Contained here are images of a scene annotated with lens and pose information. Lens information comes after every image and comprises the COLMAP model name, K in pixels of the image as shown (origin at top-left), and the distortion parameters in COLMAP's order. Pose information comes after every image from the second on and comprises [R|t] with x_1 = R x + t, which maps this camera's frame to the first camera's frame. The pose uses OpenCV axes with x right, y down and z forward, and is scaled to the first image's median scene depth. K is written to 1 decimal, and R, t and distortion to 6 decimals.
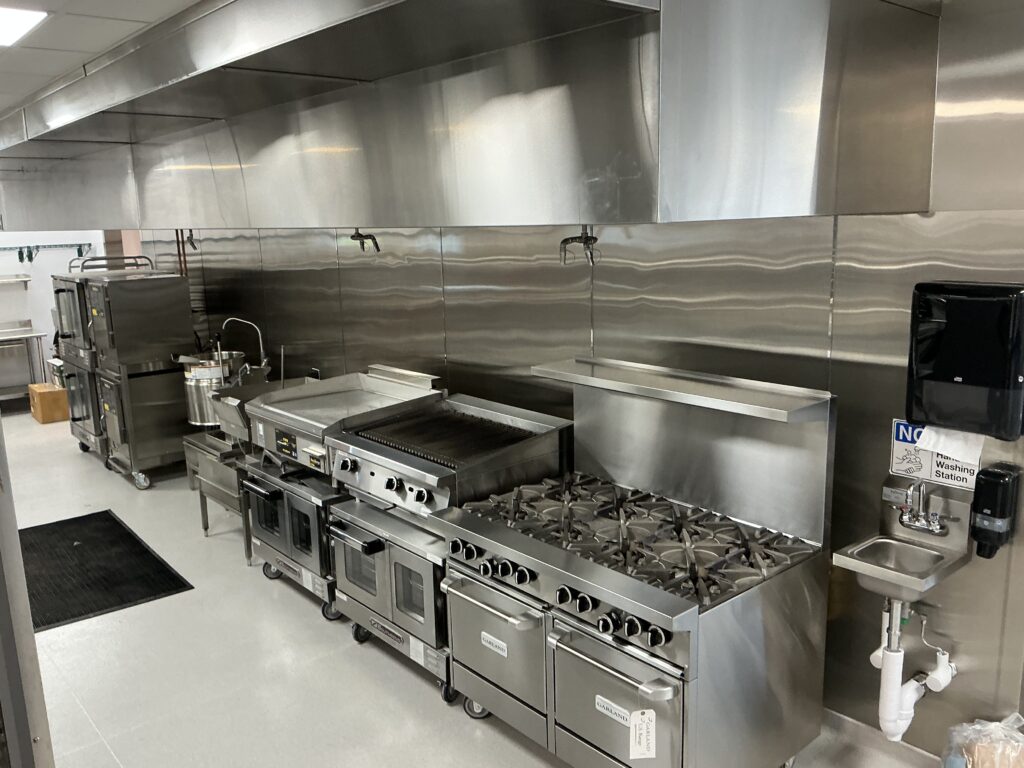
lens RADIAL K [[869.2, 0, 509.4], [0, 869.2, 391.6], [0, 0, 1]] dist [0.102455, -0.150603]
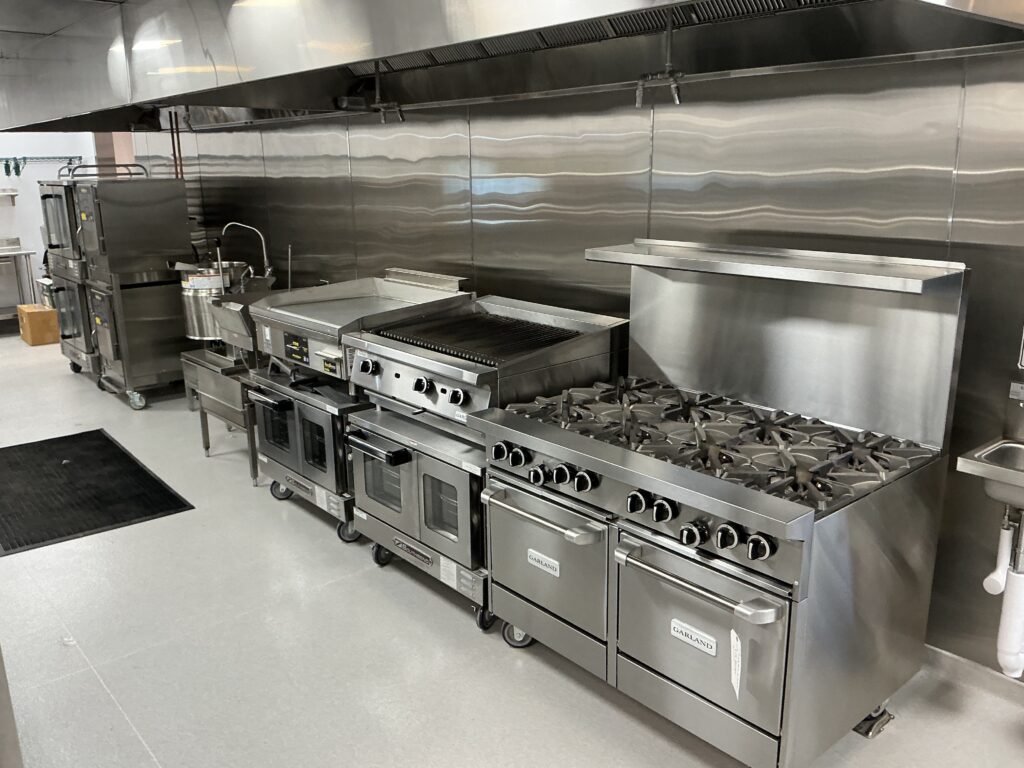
lens RADIAL K [[869.2, 0, 516.9], [0, 869.2, 392.4], [0, 0, 1]] dist [0.102455, -0.150603]
pose [[0.999838, 0.015356, 0.009336, -0.041159], [-0.015876, 0.998167, 0.058394, 0.053421], [-0.008422, -0.058533, 0.998250, 0.113117]]
